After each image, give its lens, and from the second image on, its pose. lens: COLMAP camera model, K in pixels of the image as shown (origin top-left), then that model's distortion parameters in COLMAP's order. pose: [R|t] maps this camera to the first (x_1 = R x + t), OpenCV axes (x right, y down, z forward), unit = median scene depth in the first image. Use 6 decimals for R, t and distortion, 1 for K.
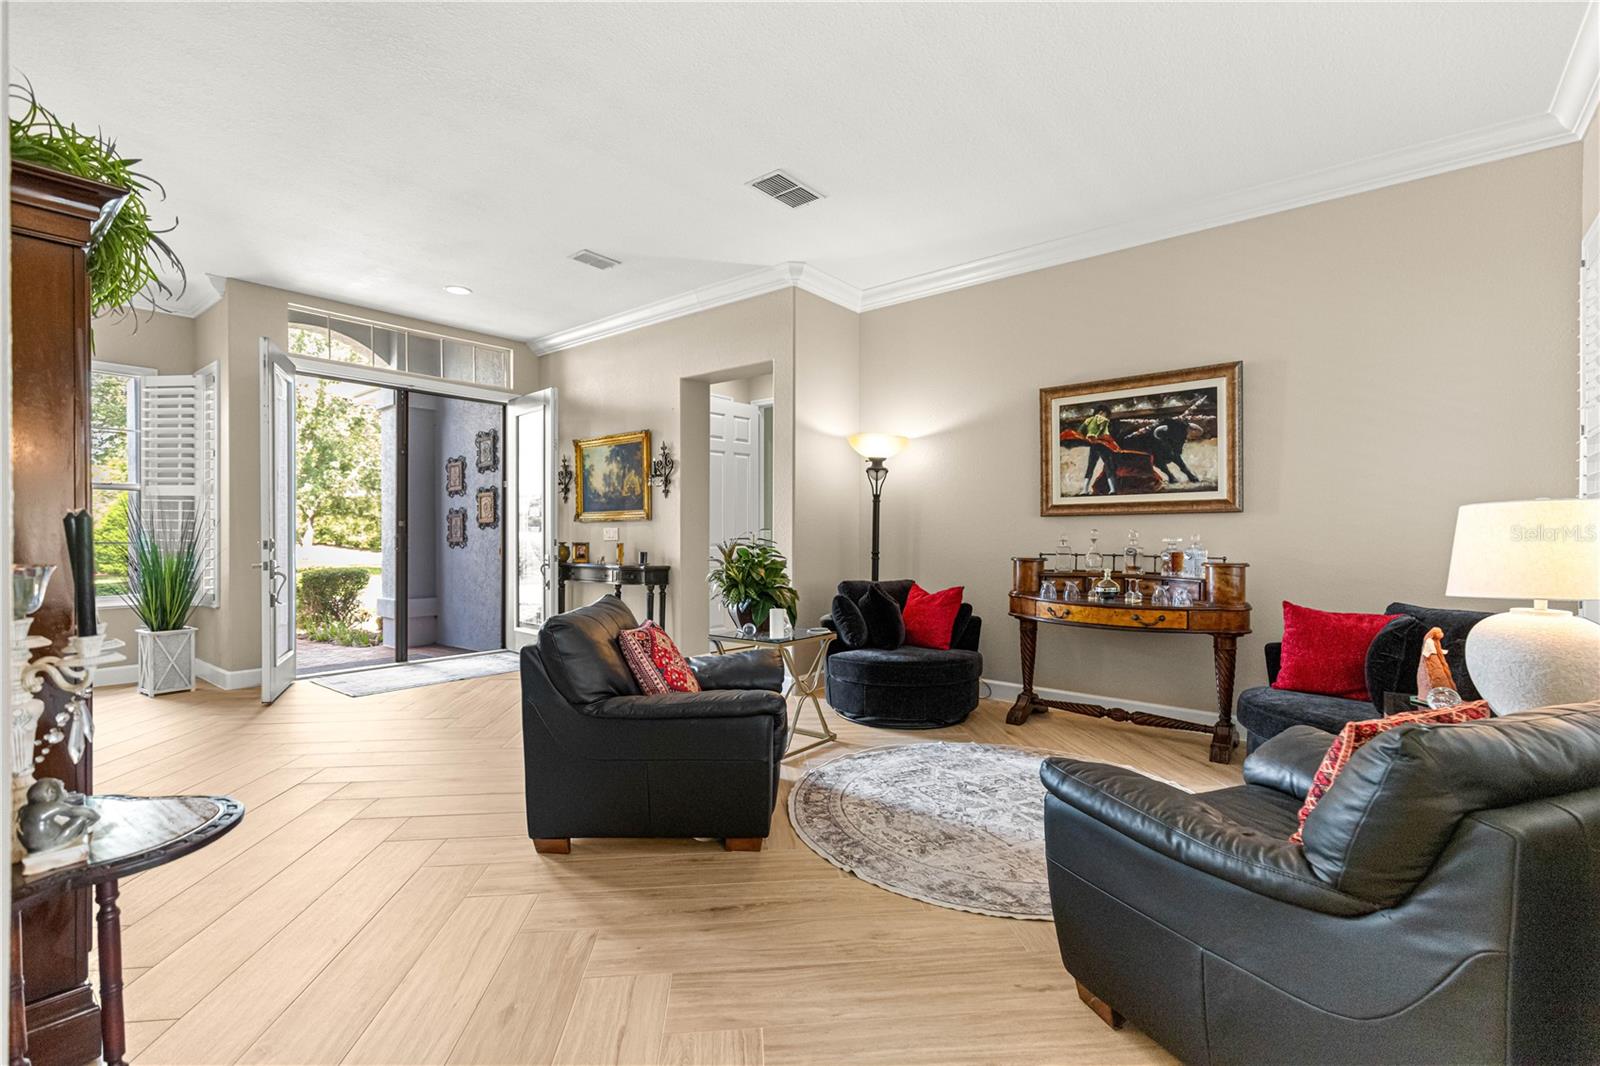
lens RADIAL K [[769.7, 0, 836.0], [0, 769.7, 534.8], [0, 0, 1]] dist [0.004616, -0.000064]
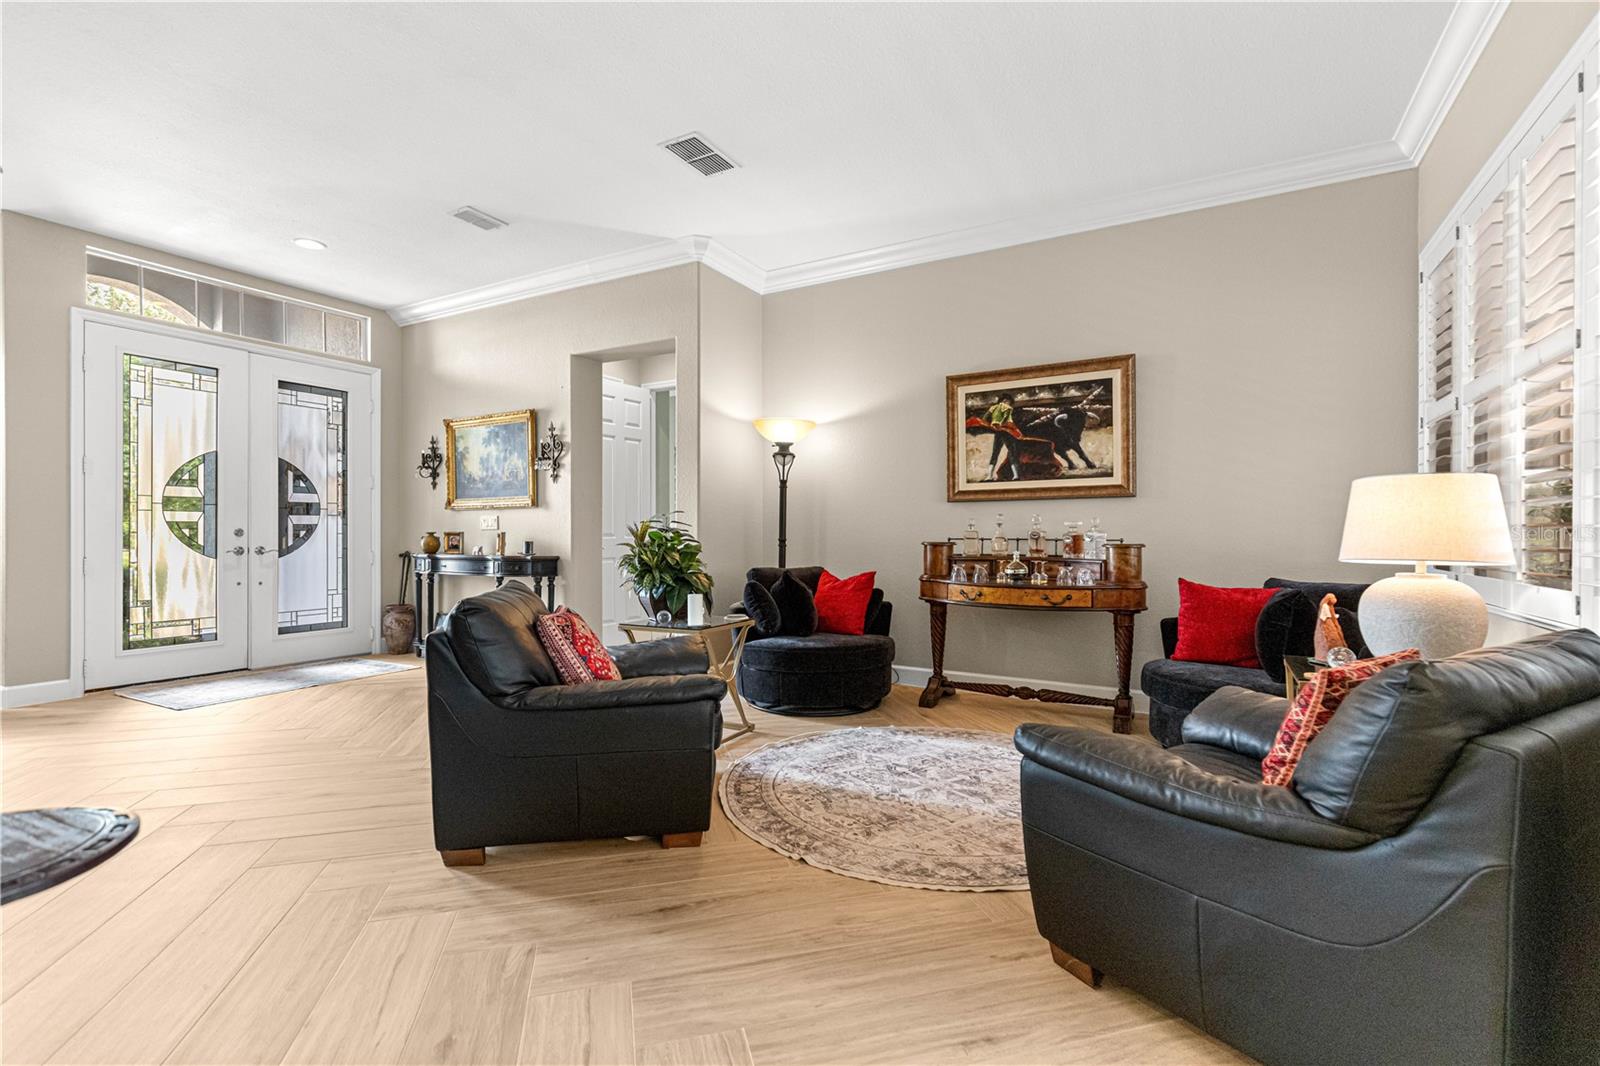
lens RADIAL K [[769.7, 0, 836.0], [0, 769.7, 534.8], [0, 0, 1]] dist [0.004616, -0.000064]
pose [[0.984348, -0.004179, 0.176185, -0.096623], [0.004351, 0.999990, -0.000595, 0.032303], [-0.176181, 0.001352, 0.984357, 0.045790]]
